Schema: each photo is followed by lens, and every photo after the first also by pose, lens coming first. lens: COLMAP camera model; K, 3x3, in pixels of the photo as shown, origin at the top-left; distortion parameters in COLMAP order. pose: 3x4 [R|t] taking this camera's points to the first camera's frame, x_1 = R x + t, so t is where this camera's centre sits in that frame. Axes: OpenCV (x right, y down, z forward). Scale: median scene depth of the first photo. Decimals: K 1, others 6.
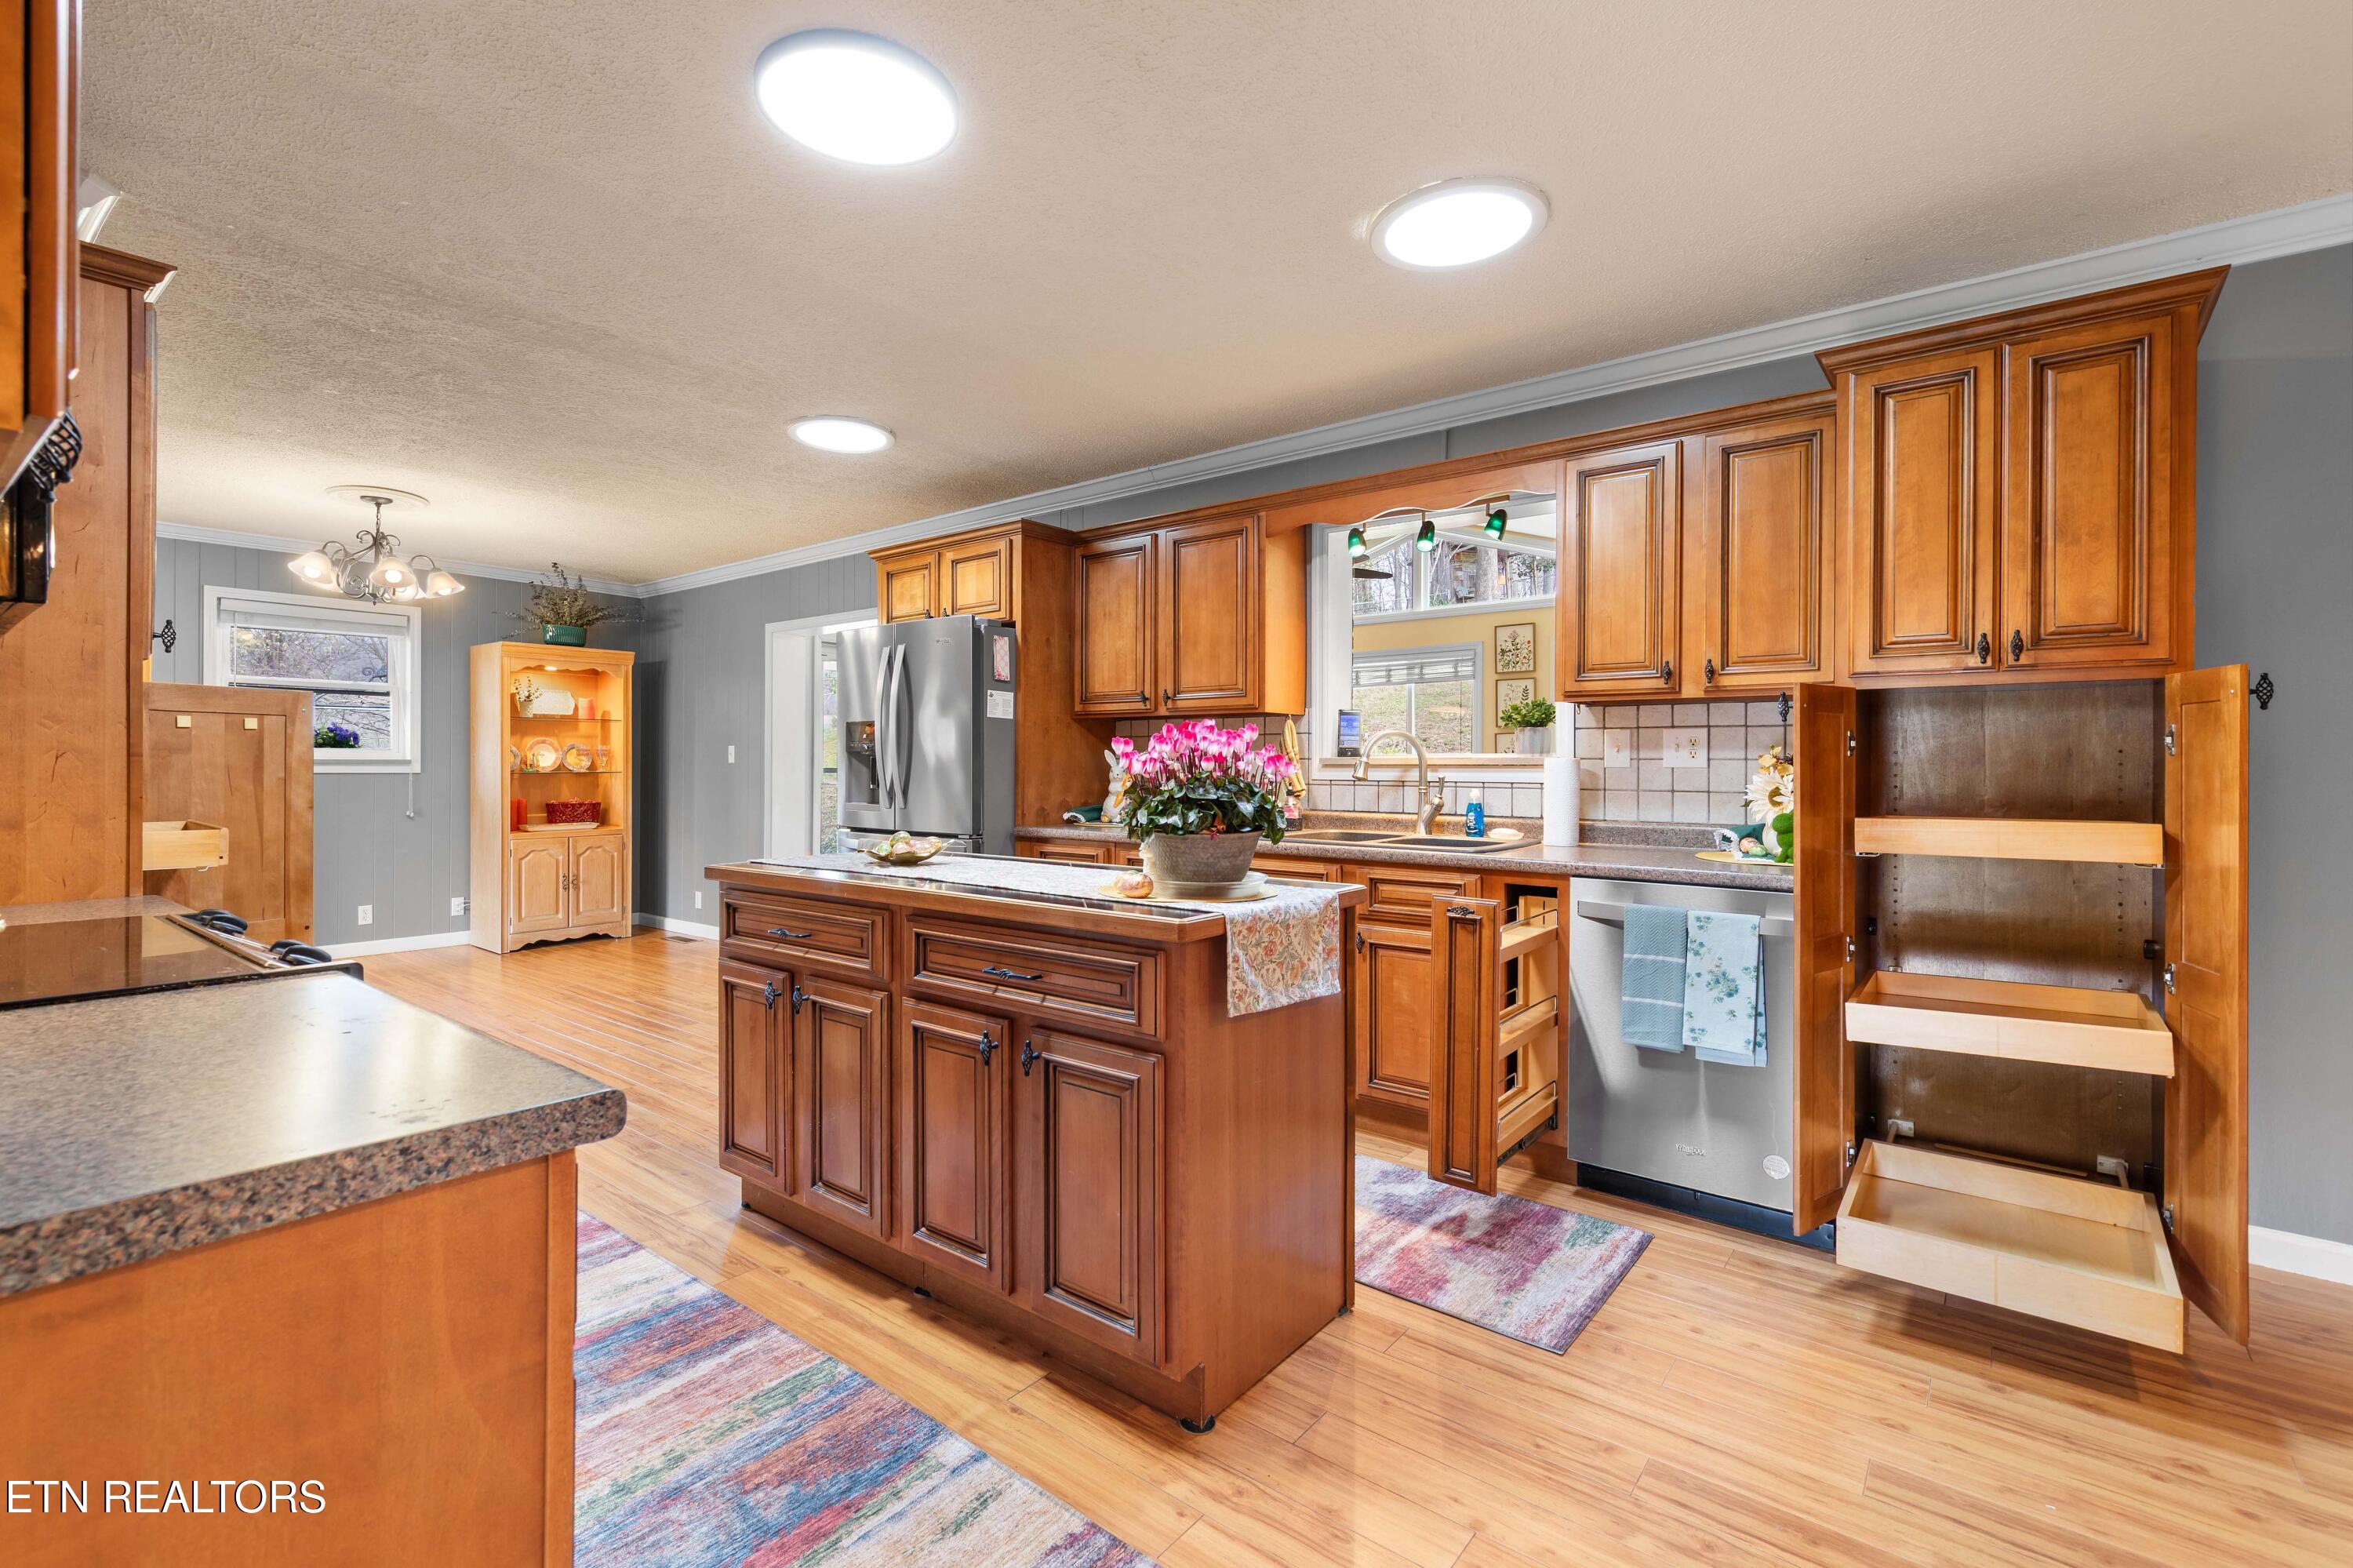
lens RADIAL K [[1060.4, 0, 1159.1], [0, 1060.4, 773.5], [0, 0, 1]] dist [0.001096, 0.000296]
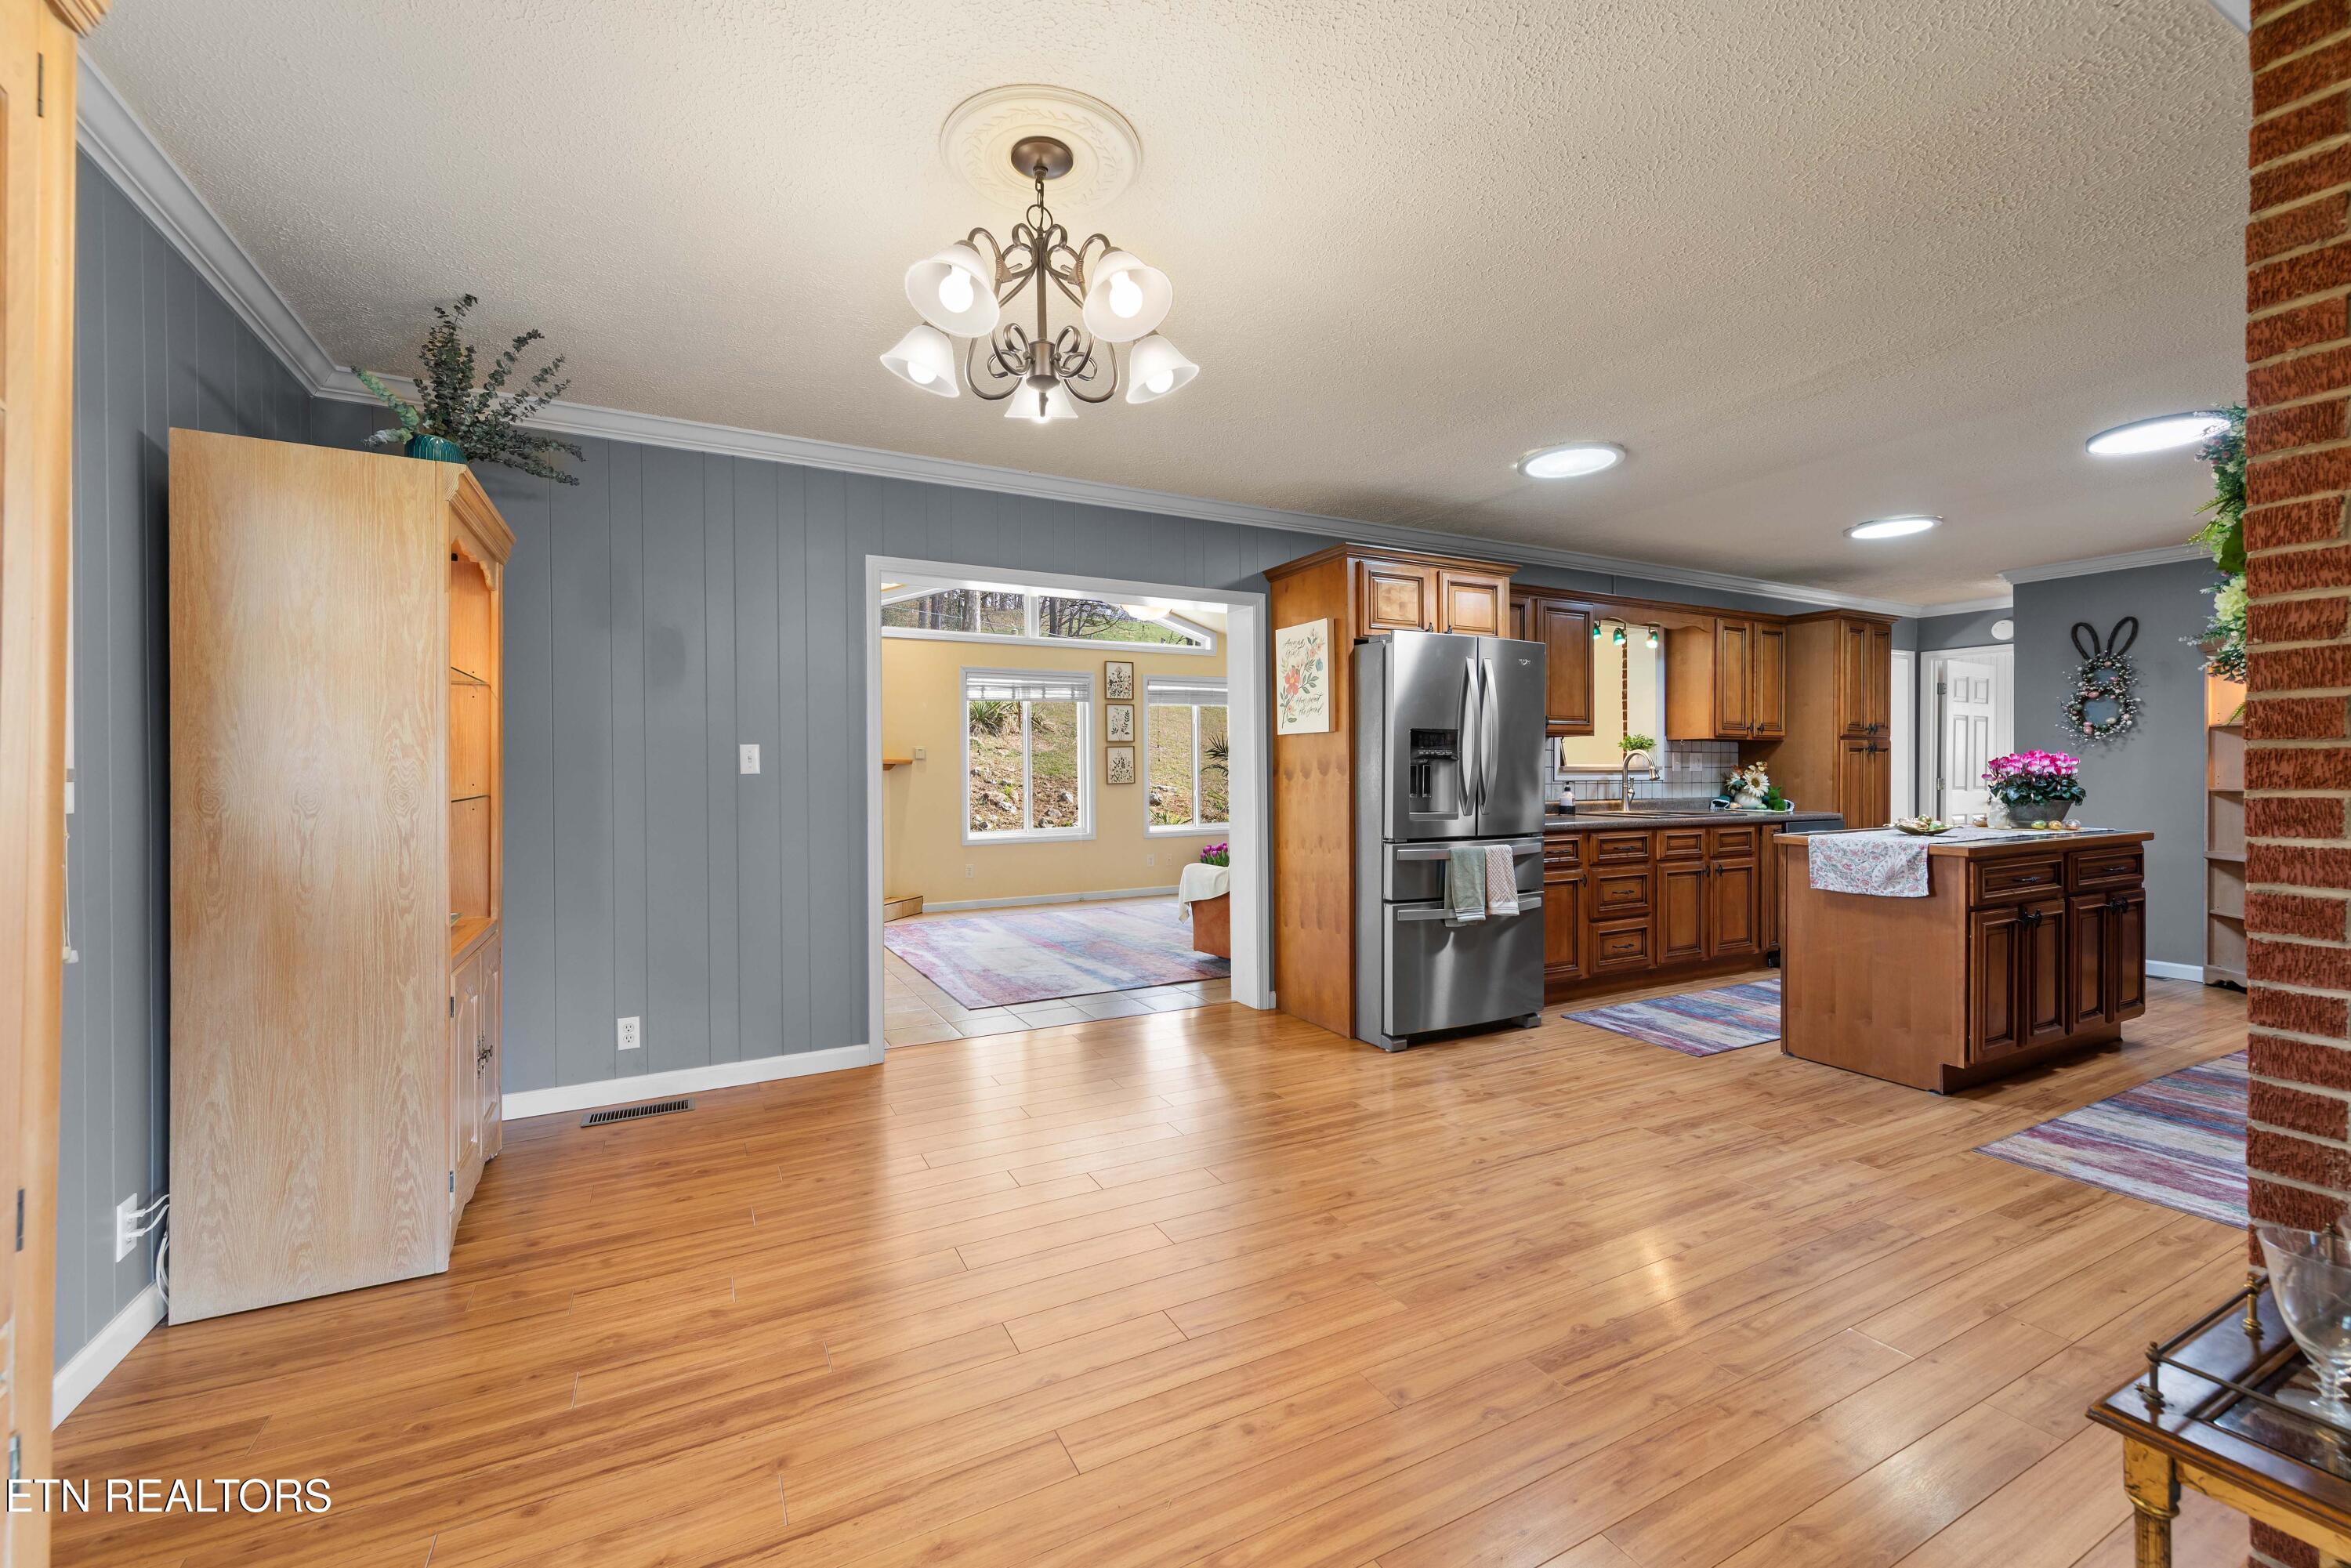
lens RADIAL K [[940.8, 0, 1153.8], [0, 940.8, 779.1], [0, 0, 1]] dist [0.006906, 0.000363]
pose [[0.402625, -0.010625, 0.915304, -1.766721], [0.012549, 0.999903, 0.006087, -0.016589], [-0.915279, 0.009035, 0.402719, 1.330651]]
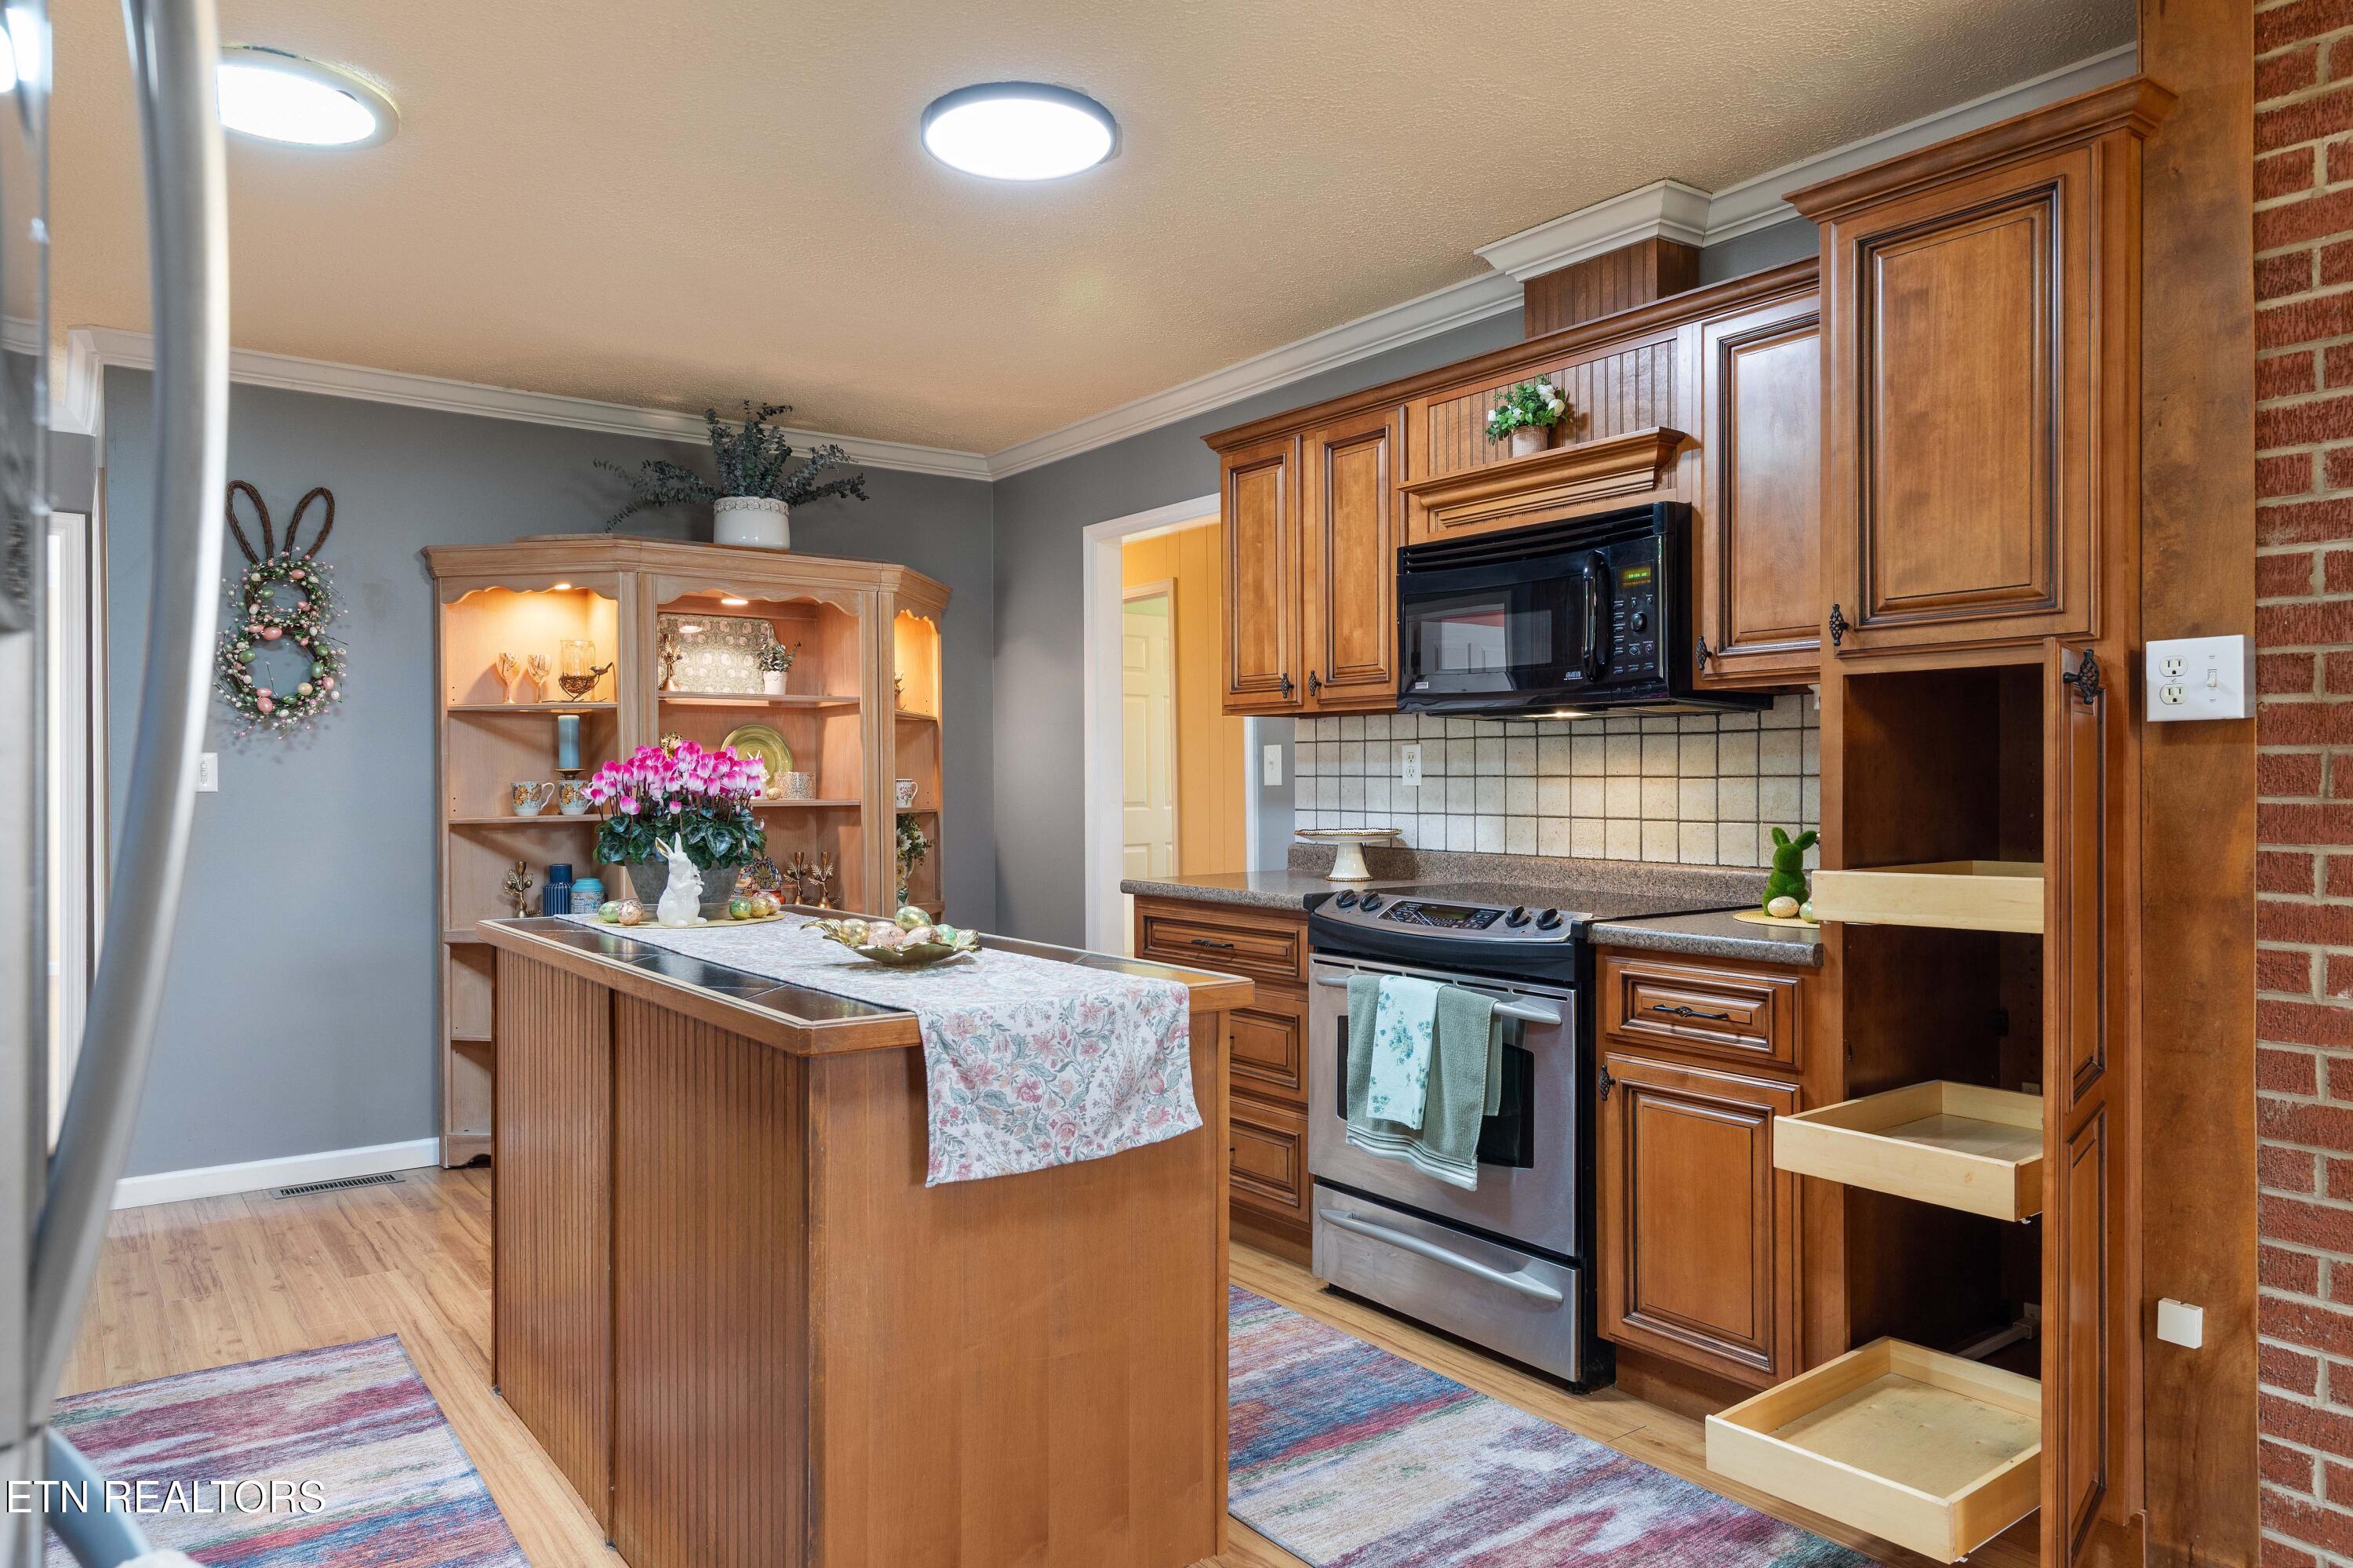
lens RADIAL K [[1505.9, 0, 1162.7], [0, 1505.9, 785.6], [0, 0, 1]] dist [0.005776, 0.001067]
pose [[-0.967345, 0.000595, 0.253464, -0.525385], [0.004186, 0.999898, 0.013628, -0.017550], [-0.253430, 0.014244, -0.967249, 1.576697]]
